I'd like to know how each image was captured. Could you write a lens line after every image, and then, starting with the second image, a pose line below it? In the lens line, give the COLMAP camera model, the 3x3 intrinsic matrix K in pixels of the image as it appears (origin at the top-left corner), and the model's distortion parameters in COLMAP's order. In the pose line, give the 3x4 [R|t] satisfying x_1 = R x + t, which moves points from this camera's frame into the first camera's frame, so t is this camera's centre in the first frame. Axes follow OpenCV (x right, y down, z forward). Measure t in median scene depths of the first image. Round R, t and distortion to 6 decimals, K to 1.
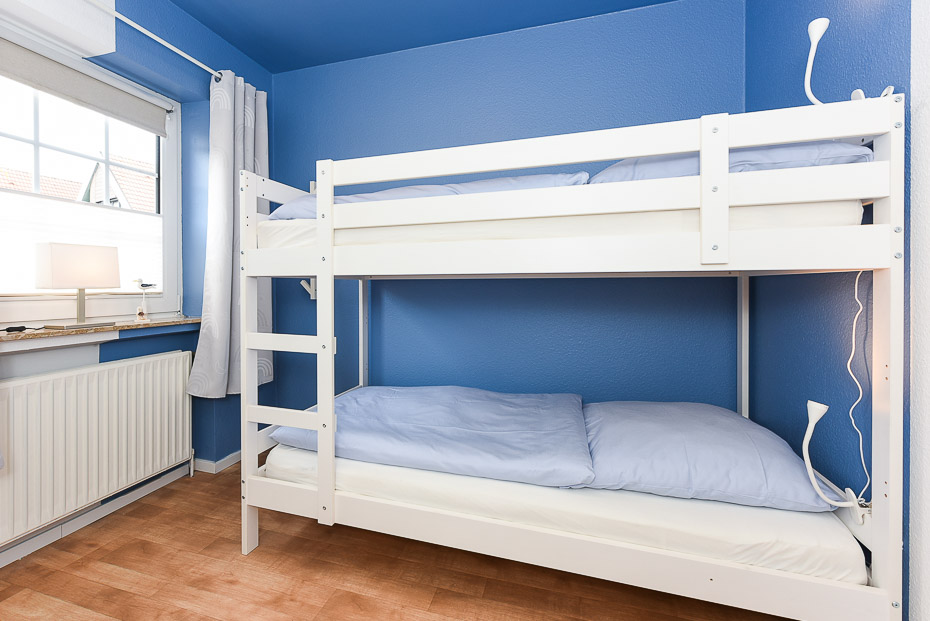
lens RADIAL K [[390.5, 0, 463.6], [0, 390.5, 292.1], [0, 0, 1]] dist [-0.000405, -0.000369]
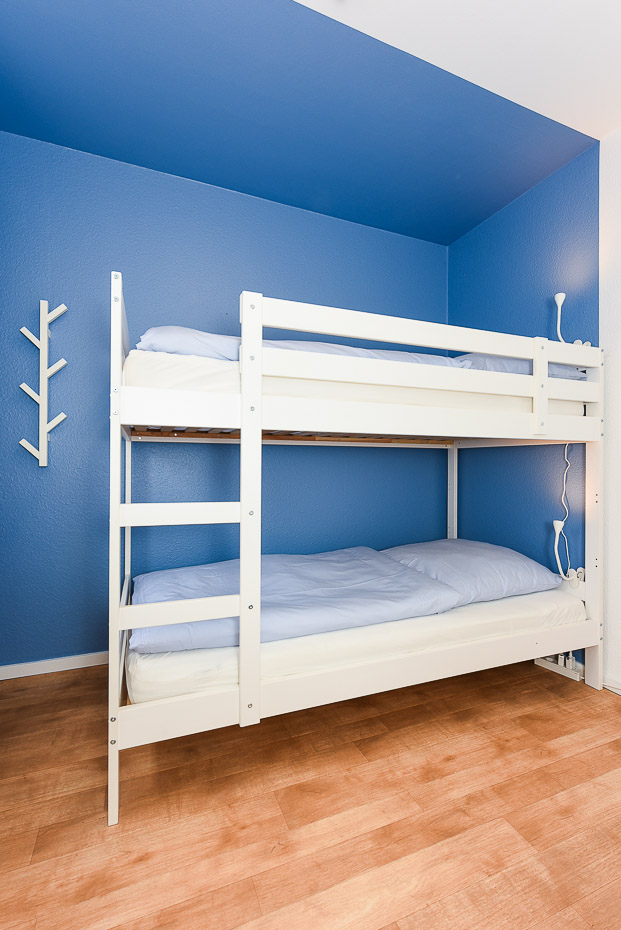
lens RADIAL K [[390.5, 0, 310.5], [0, 390.5, 465.0], [0, 0, 1]] dist [-0.000405, -0.000369]
pose [[0.796697, 0.000390, 0.604378, -0.722799], [0.003640, 0.999979, -0.005444, 0.037847], [-0.604367, 0.006537, 0.796679, 0.236207]]
